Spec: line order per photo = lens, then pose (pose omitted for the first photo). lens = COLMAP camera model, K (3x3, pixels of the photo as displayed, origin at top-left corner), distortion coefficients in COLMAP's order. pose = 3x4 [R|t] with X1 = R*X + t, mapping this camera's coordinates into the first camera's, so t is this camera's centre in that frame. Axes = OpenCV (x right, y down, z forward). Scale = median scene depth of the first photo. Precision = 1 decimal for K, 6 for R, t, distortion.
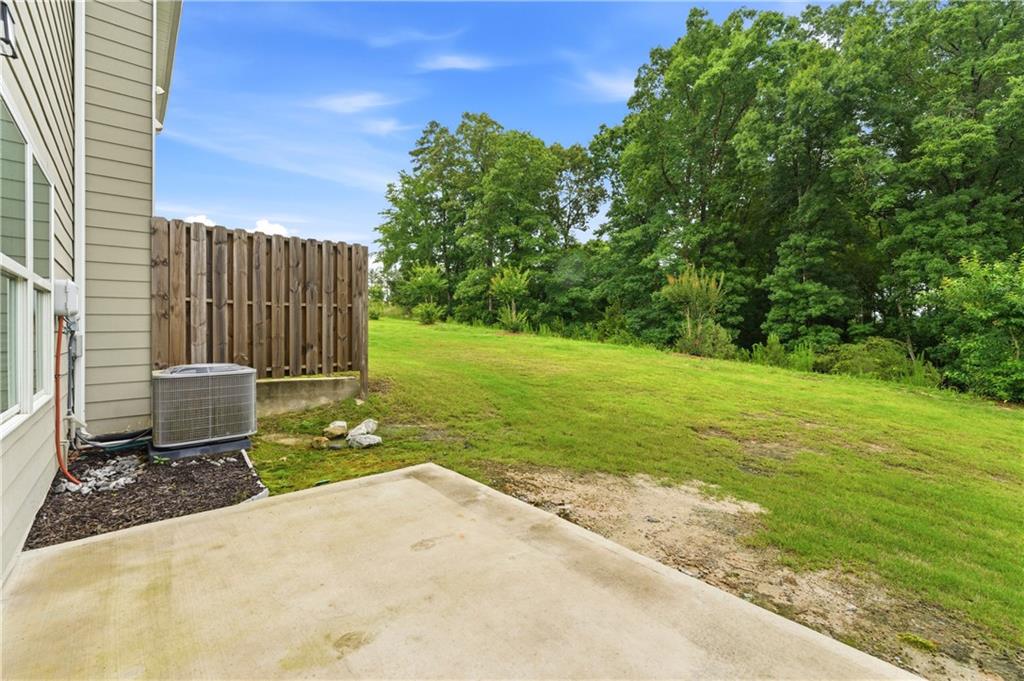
lens RADIAL K [[415.7, 0, 510.1], [0, 415.7, 334.9], [0, 0, 1]] dist [-0.000187, 0.000111]
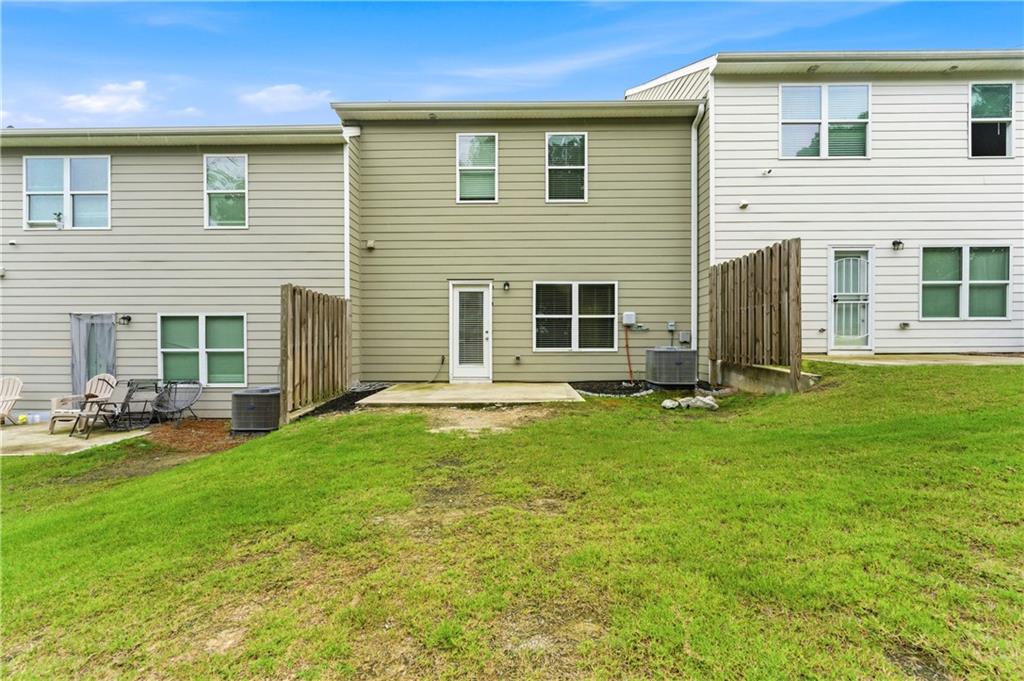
lens RADIAL K [[415.7, 0, 510.1], [0, 415.7, 334.9], [0, 0, 1]] dist [-0.000187, 0.000111]
pose [[-0.685912, 0.003321, -0.727677, 0.843567], [-0.000702, 0.999986, 0.005225, 0.006276], [0.727684, 0.004095, -0.685900, 1.238312]]
